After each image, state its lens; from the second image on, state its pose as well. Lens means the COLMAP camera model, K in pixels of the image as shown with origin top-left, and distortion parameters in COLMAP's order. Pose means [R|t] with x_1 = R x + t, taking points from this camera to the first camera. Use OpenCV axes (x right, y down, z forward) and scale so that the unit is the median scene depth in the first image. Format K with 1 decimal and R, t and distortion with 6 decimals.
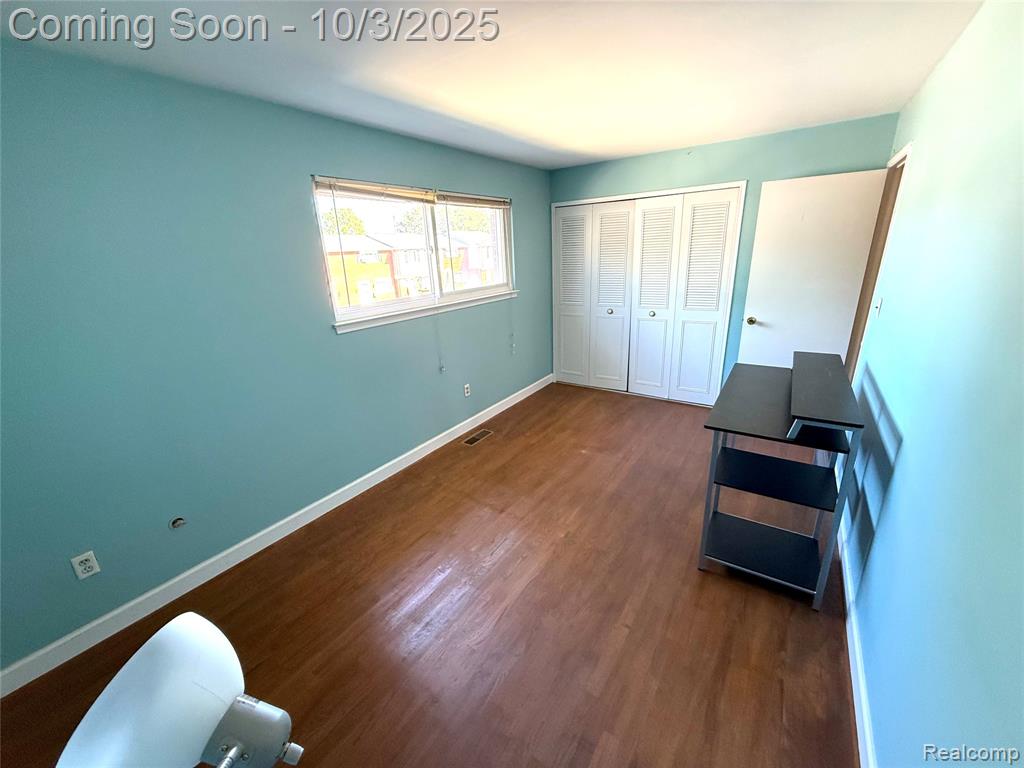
lens RADIAL K [[407.7, 0, 512.0], [0, 407.7, 384.0], [0, 0, 1]] dist [-0.002074, -0.000504]
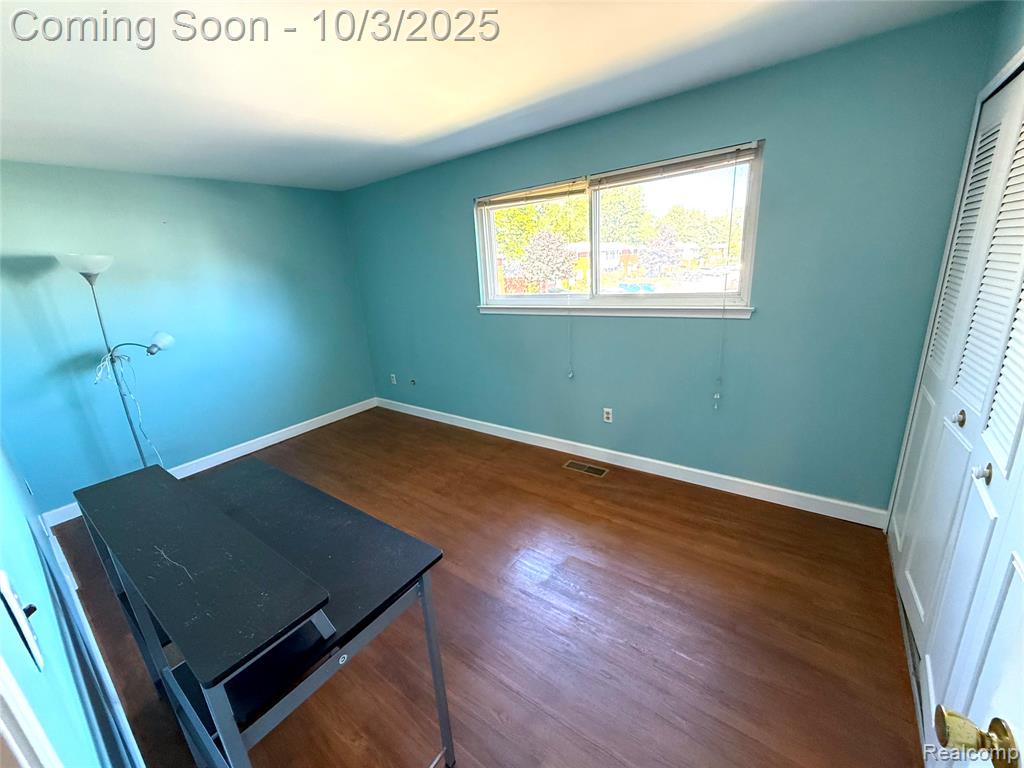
lens RADIAL K [[407.7, 0, 512.0], [0, 407.7, 384.0], [0, 0, 1]] dist [-0.002074, -0.000504]
pose [[-0.040801, 0.326962, -0.944156, 0.646104], [-0.244784, 0.912876, 0.326708, -0.260689], [0.968719, 0.244444, 0.042789, 0.756180]]
